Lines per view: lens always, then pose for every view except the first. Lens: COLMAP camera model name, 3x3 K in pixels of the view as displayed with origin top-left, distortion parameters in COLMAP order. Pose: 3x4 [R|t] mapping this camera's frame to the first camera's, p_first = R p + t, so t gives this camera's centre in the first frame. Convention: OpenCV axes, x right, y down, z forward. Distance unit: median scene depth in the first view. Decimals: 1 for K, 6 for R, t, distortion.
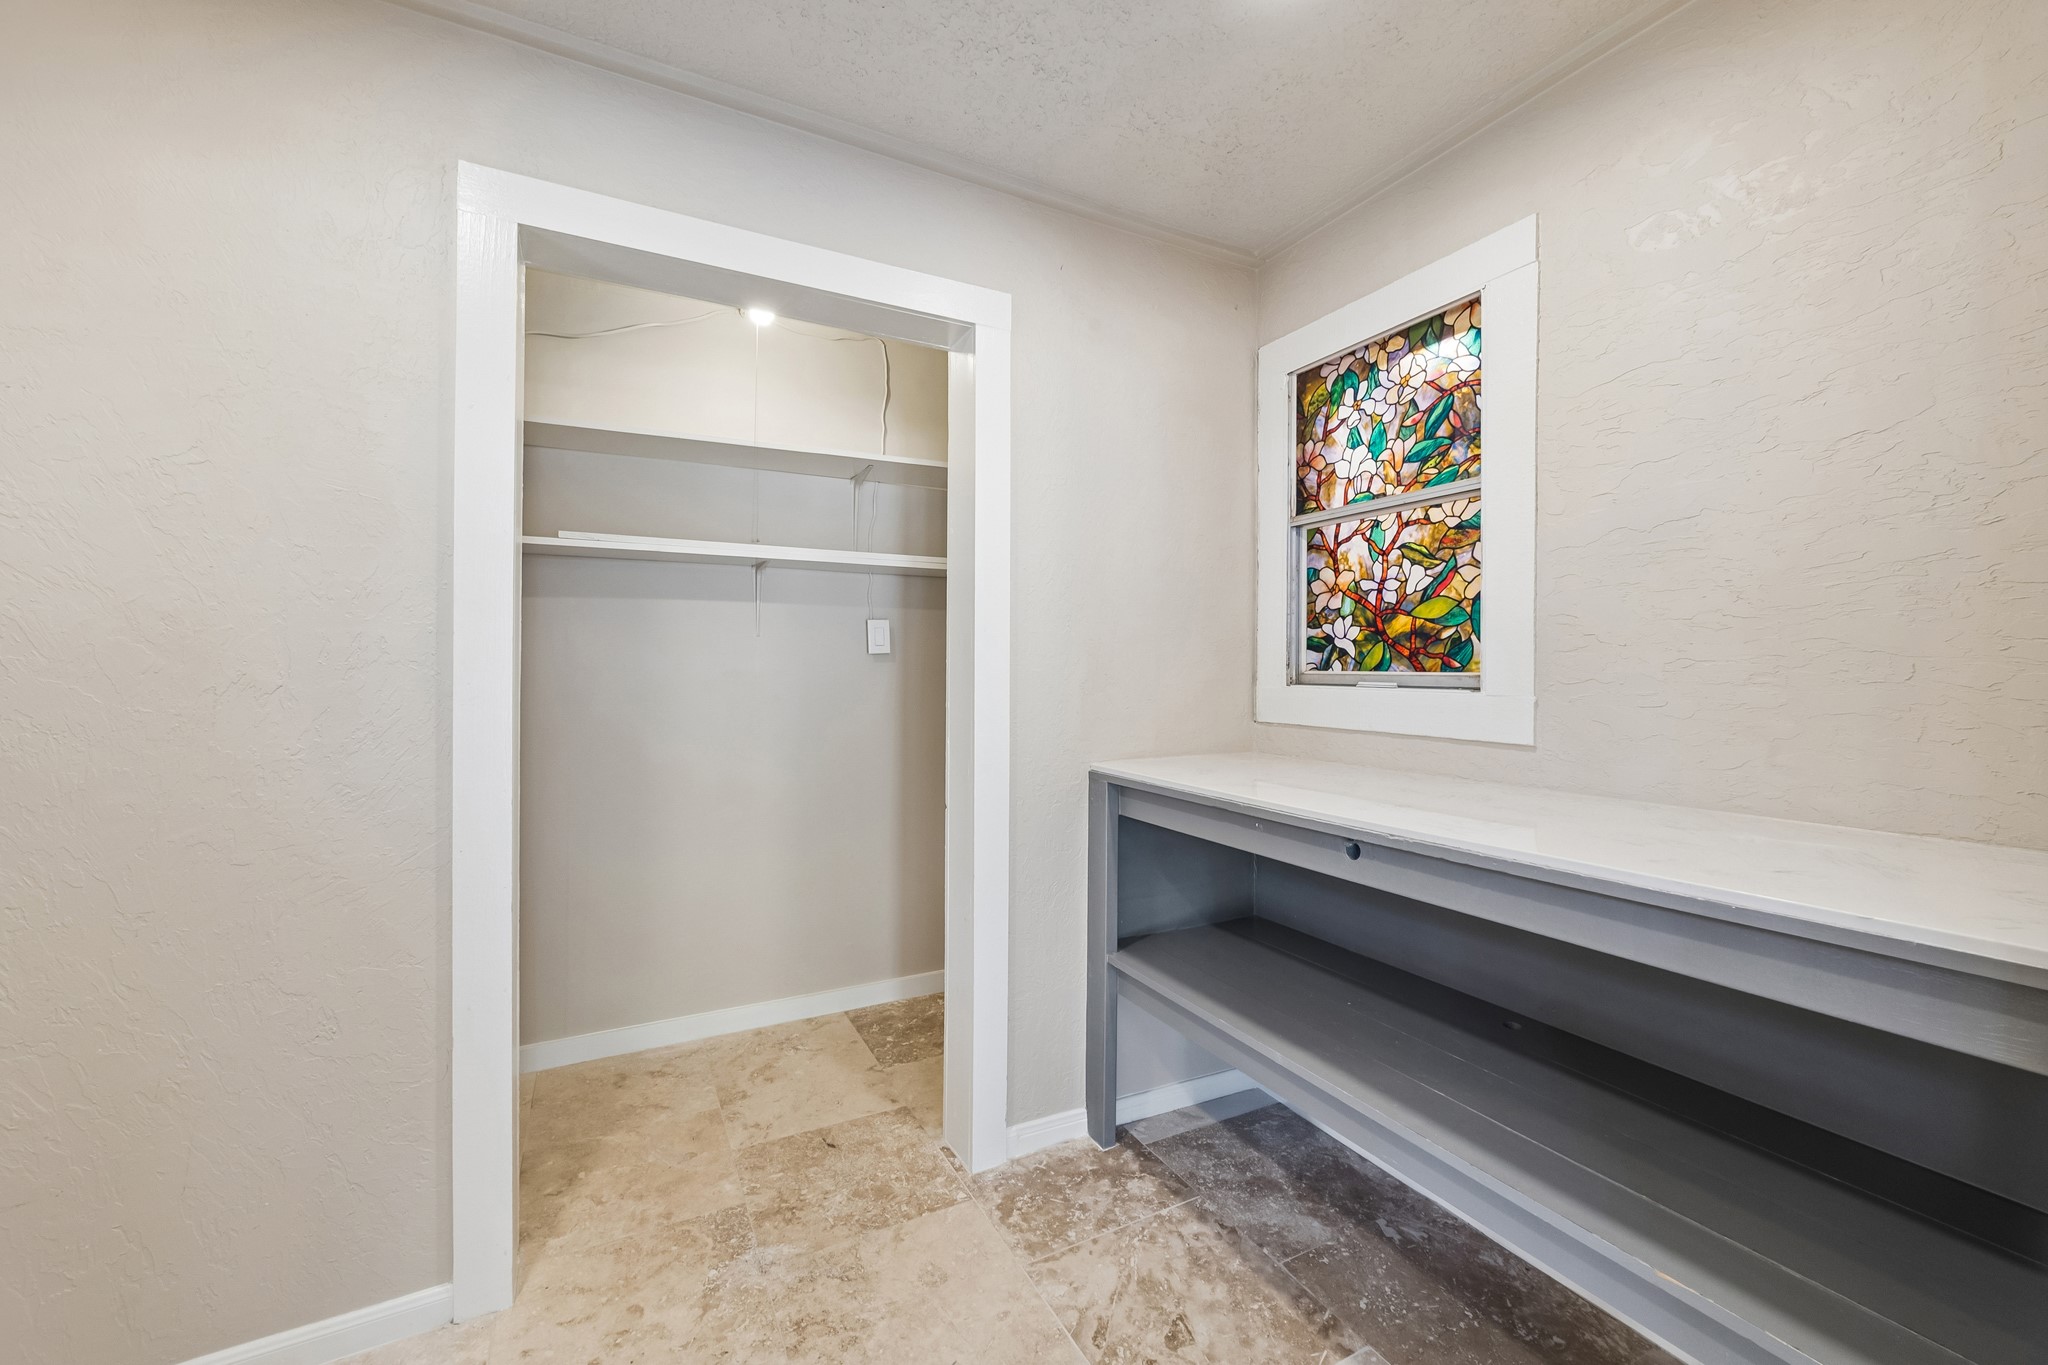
lens RADIAL K [[789.9, 0, 1019.0], [0, 789.9, 658.4], [0, 0, 1]] dist [0.000468, 0.000172]
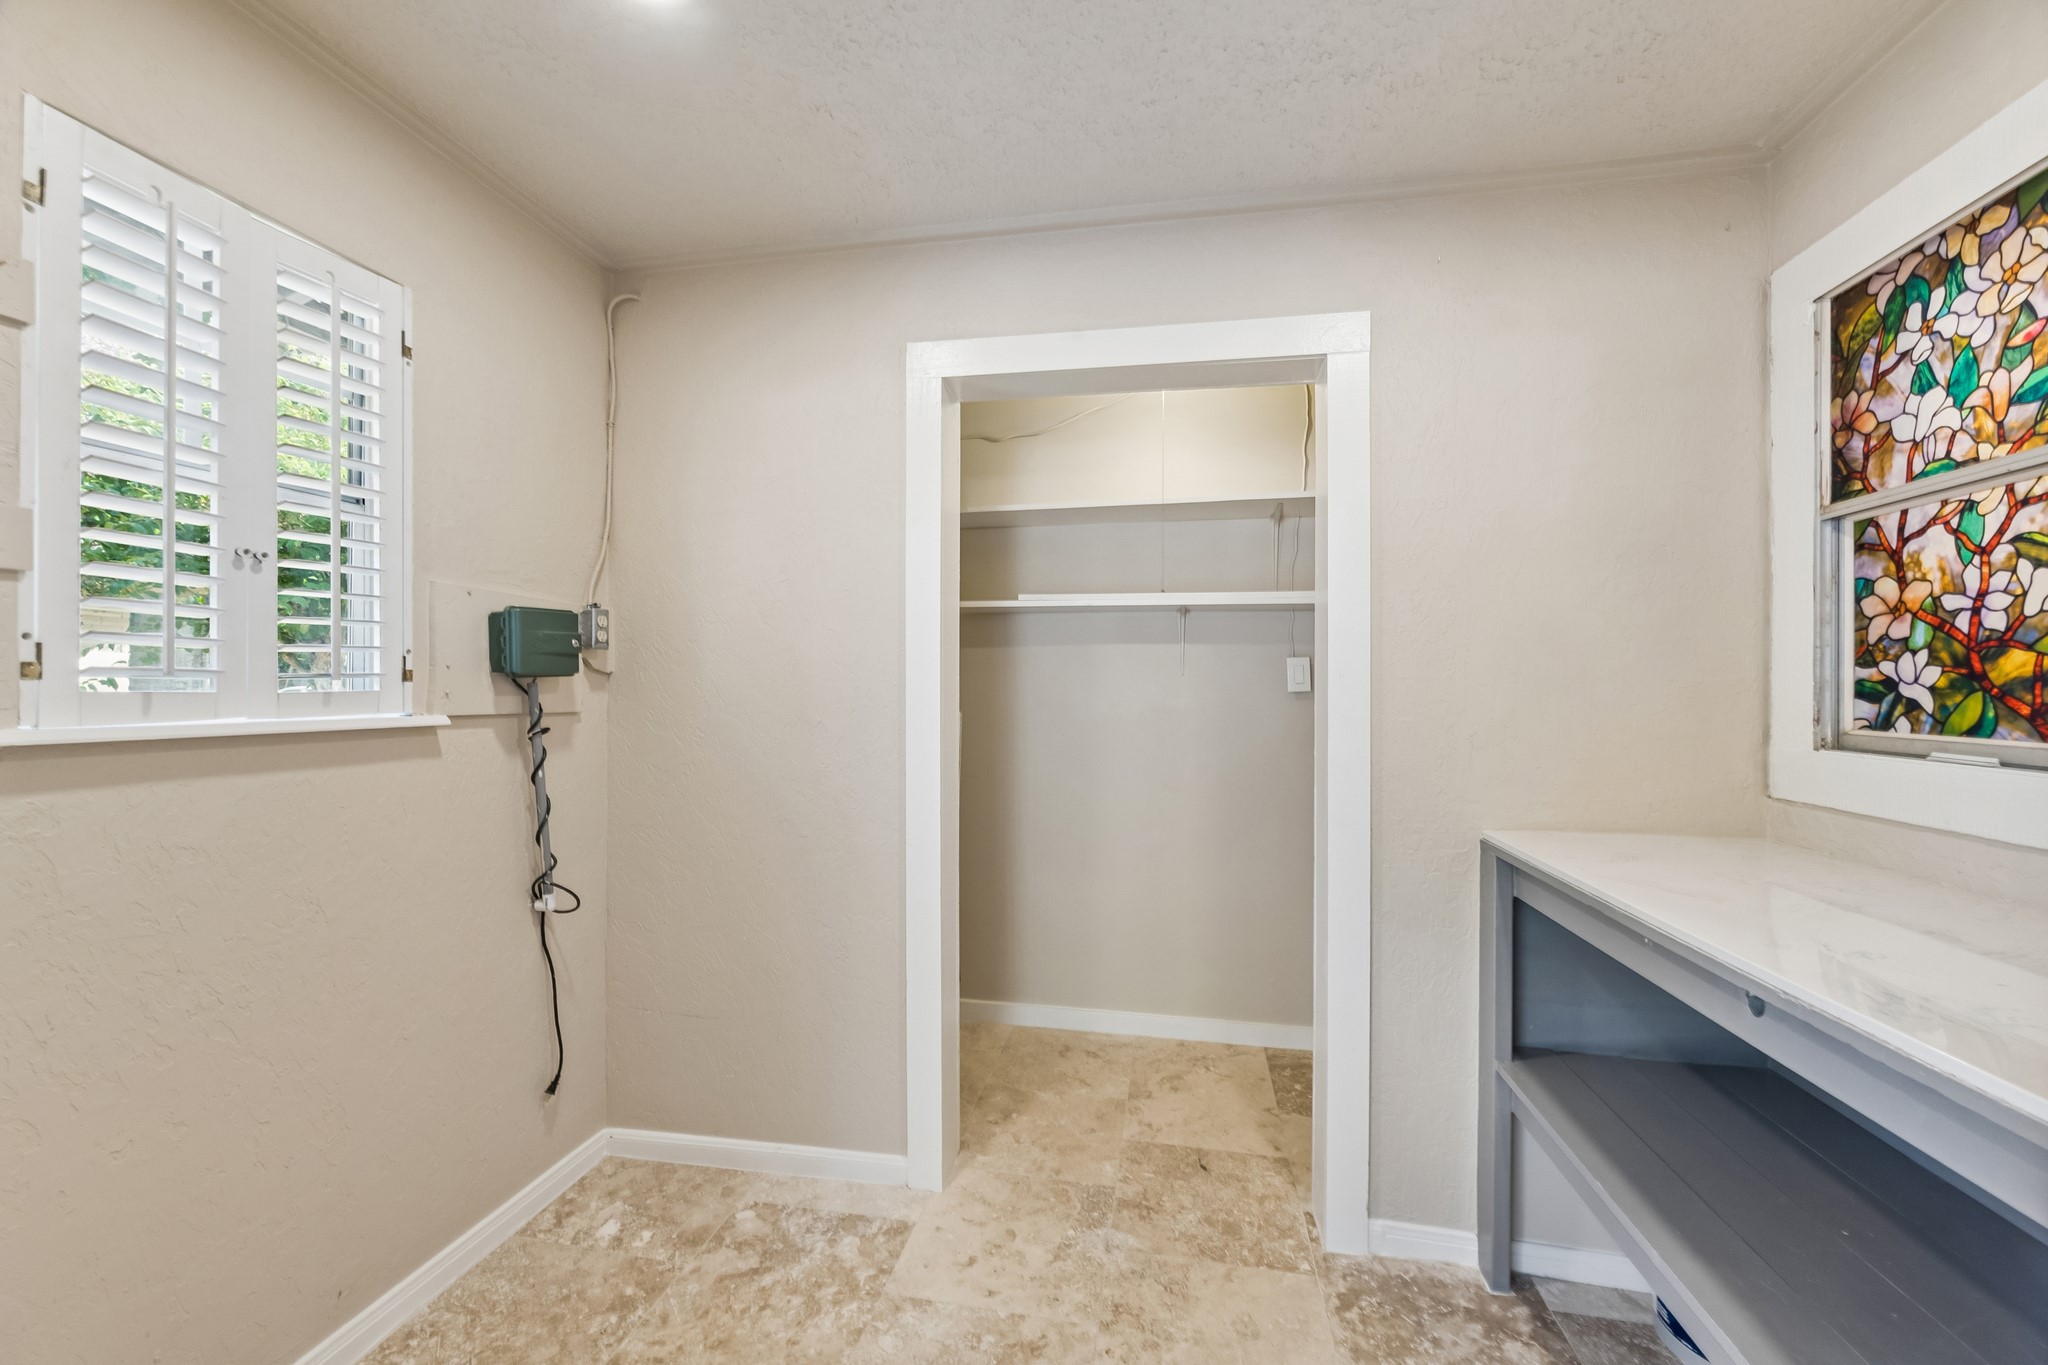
lens RADIAL K [[787.3, 0, 1033.8], [0, 787.3, 675.3], [0, 0, 1]] dist [-0.000385, 0.000229]
pose [[0.791379, -0.007458, -0.611281, 0.240416], [0.004399, 0.999969, -0.006505, -0.032358], [0.611310, 0.002458, 0.791387, 0.036236]]
